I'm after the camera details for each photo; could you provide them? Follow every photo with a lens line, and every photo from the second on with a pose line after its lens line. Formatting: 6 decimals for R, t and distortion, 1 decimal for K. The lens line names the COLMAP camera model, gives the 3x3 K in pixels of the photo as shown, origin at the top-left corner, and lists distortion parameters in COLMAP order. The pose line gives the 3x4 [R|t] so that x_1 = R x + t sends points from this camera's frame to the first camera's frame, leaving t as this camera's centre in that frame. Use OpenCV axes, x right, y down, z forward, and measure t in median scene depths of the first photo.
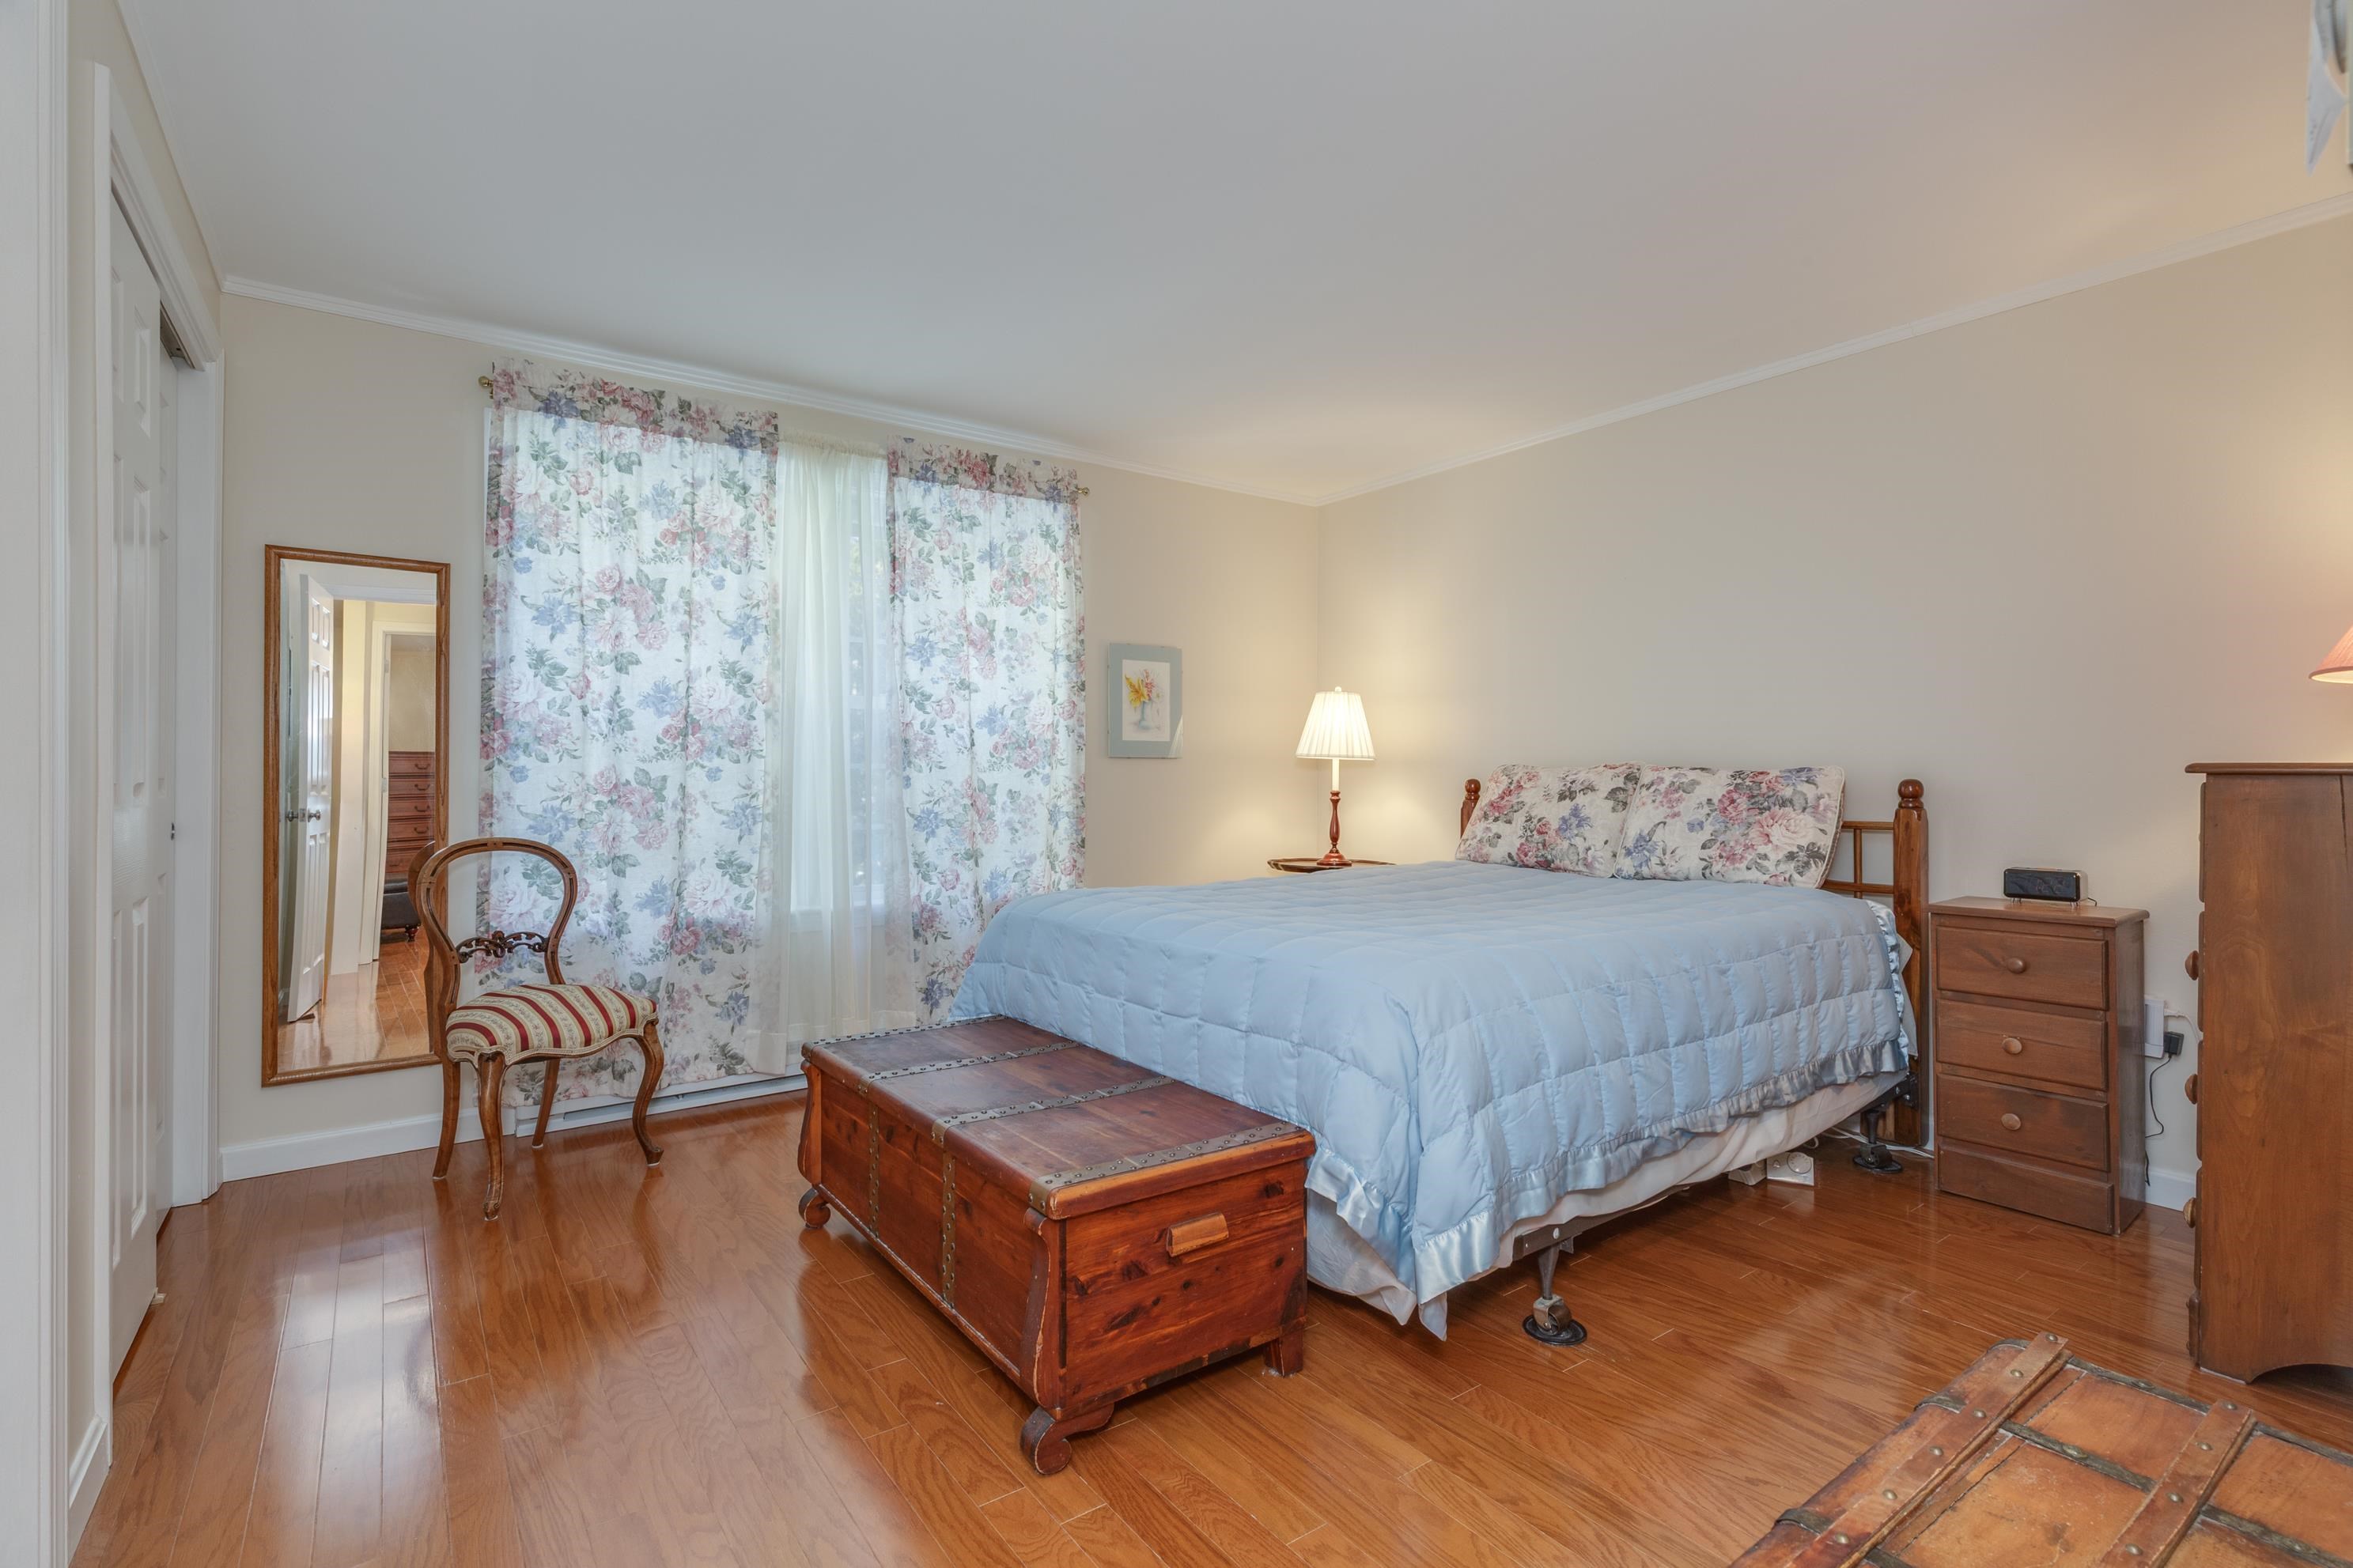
lens RADIAL K [[1130.1, 0, 1181.1], [0, 1130.1, 747.1], [0, 0, 1]] dist [0.000238, -0.000091]
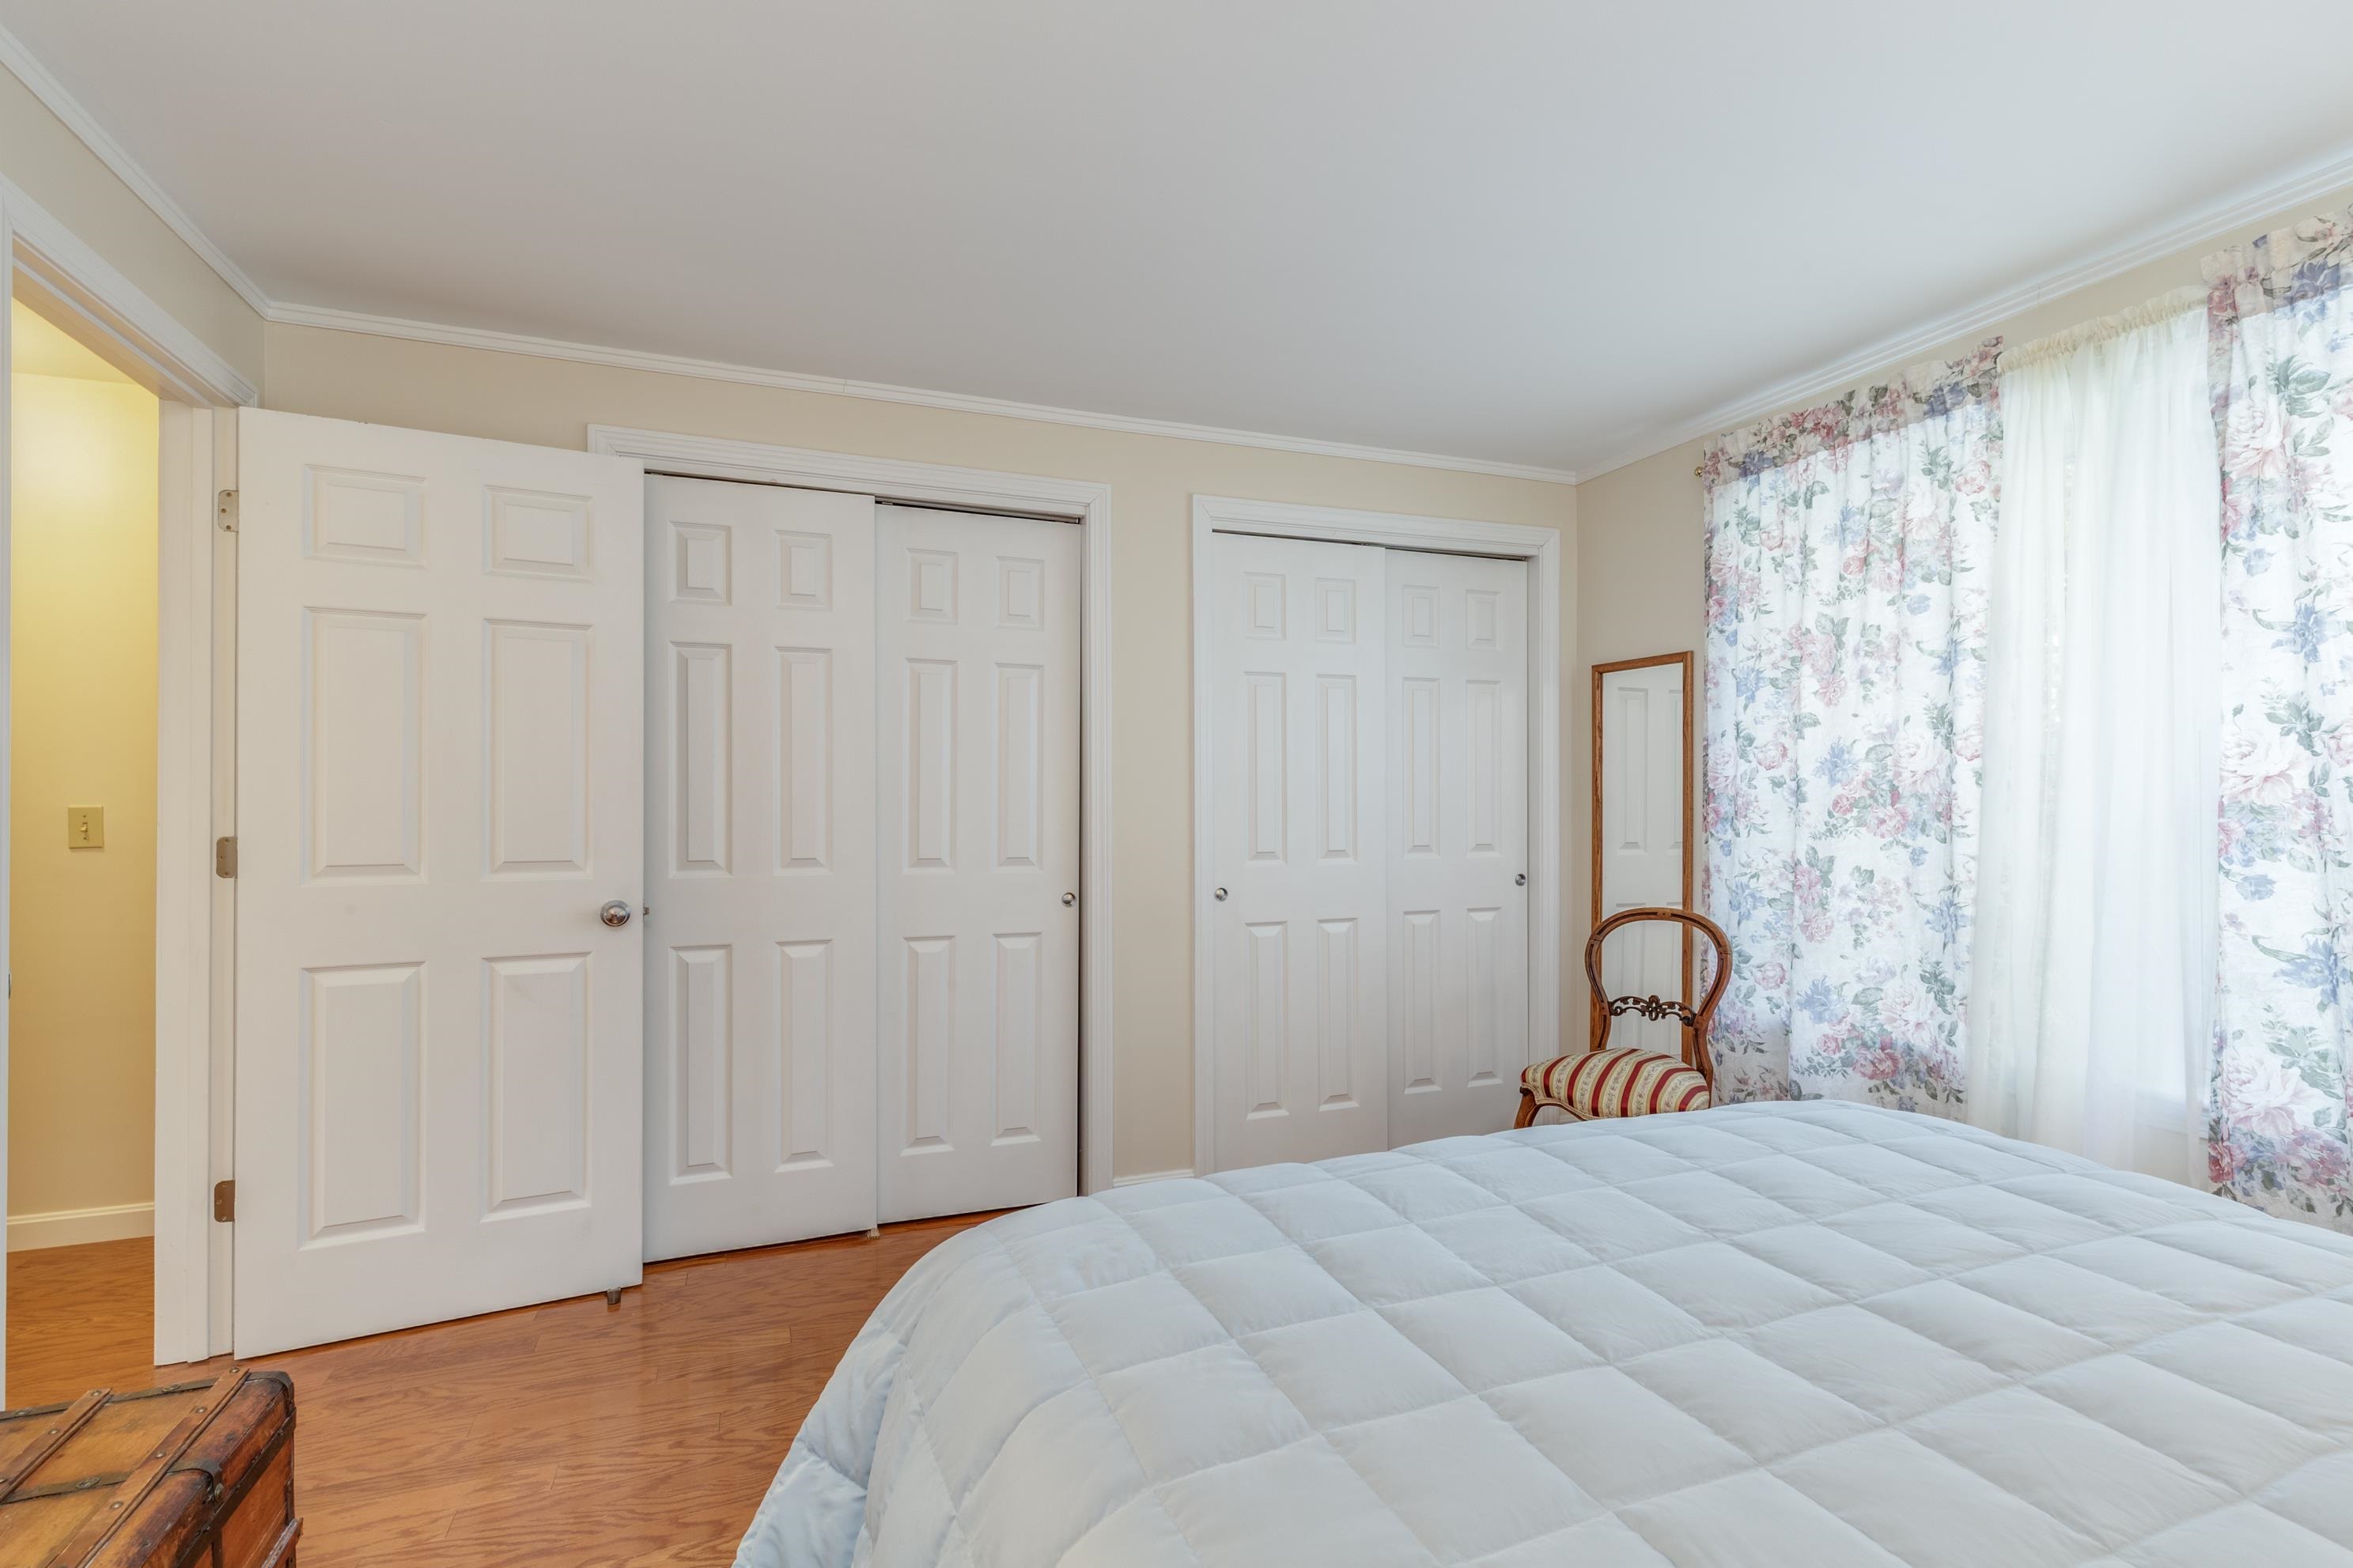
lens RADIAL K [[1075.4, 0, 1181.9], [0, 1075.4, 794.4], [0, 0, 1]] dist [0.000086, -0.000514]
pose [[-0.270647, -0.013900, -0.962578, 0.427847], [0.015811, 0.999697, -0.018881, -0.012431], [0.962549, -0.020329, -0.270345, 0.733656]]
